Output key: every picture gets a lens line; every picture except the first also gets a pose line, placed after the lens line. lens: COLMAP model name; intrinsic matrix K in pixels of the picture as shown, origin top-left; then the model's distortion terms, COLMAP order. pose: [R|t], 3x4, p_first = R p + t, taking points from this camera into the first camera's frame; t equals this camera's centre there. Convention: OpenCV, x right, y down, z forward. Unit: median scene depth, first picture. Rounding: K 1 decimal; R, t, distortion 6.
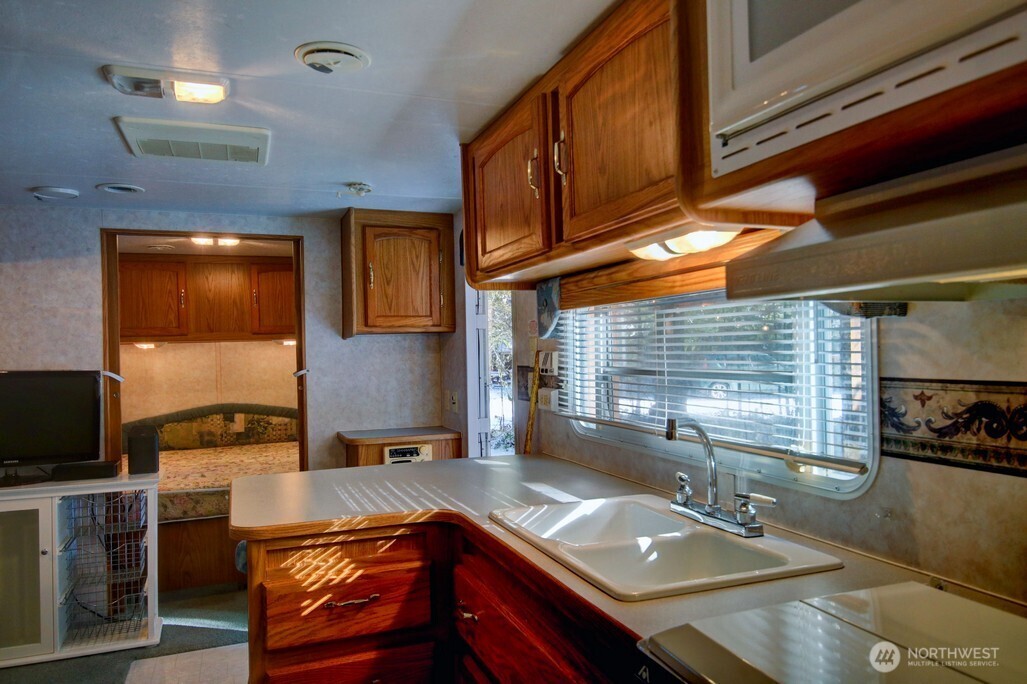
lens RADIAL K [[699.0, 0, 515.6], [0, 699.0, 346.4], [0, 0, 1]] dist [0.037288, -0.045487]
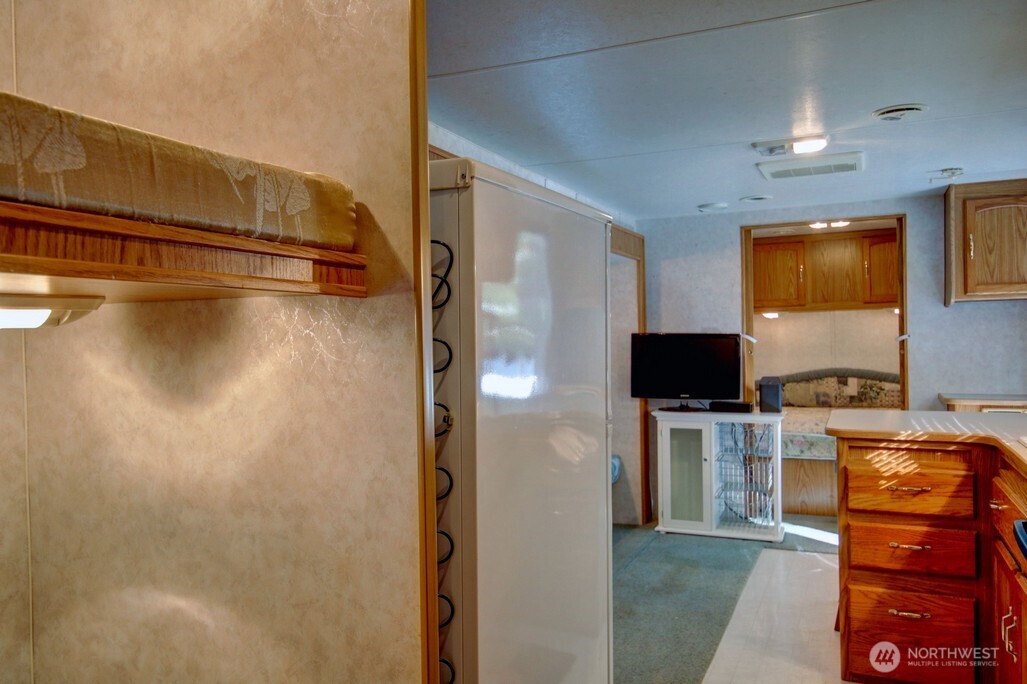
lens RADIAL K [[790.7, 0, 503.8], [0, 790.7, 346.4], [0, 0, 1]] dist [0.051684, -0.061589]
pose [[0.694066, 0.018795, -0.719666, 0.172968], [0.008761, 0.999365, 0.034550, 0.002166], [0.719858, -0.030285, 0.693460, -0.346346]]
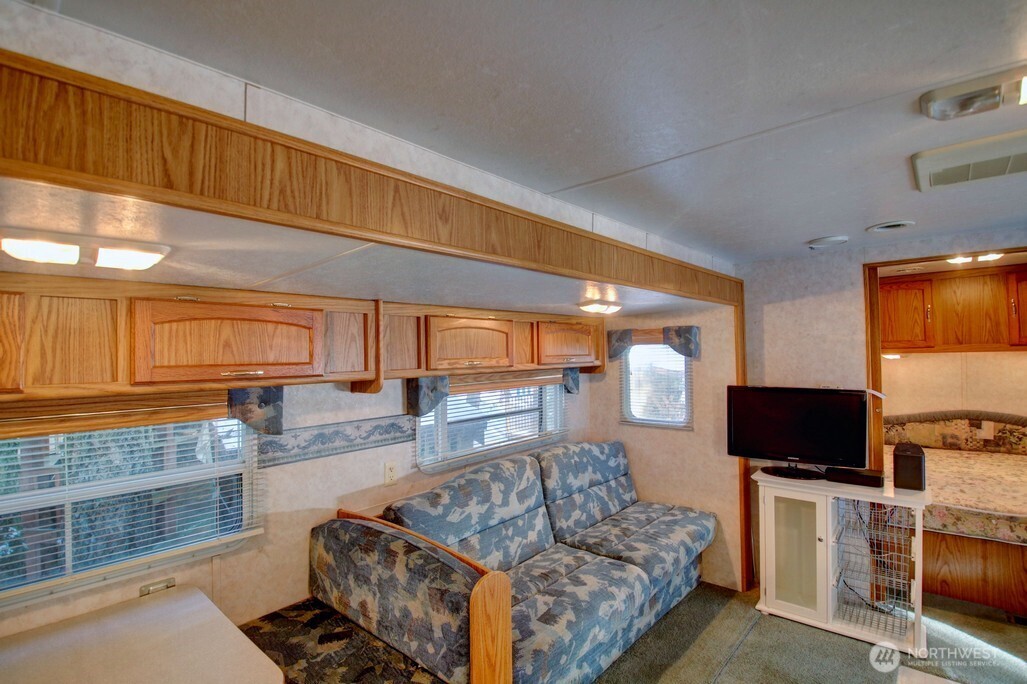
lens RADIAL K [[476.8, 0, 514.0], [0, 476.8, 344.1], [0, 0, 1]] dist [0.004791, -0.018601]
pose [[0.443195, 0.000589, -0.896425, -0.140402], [0.015317, 0.999849, 0.008230, -0.050376], [0.896295, -0.017379, 0.443119, 0.138980]]
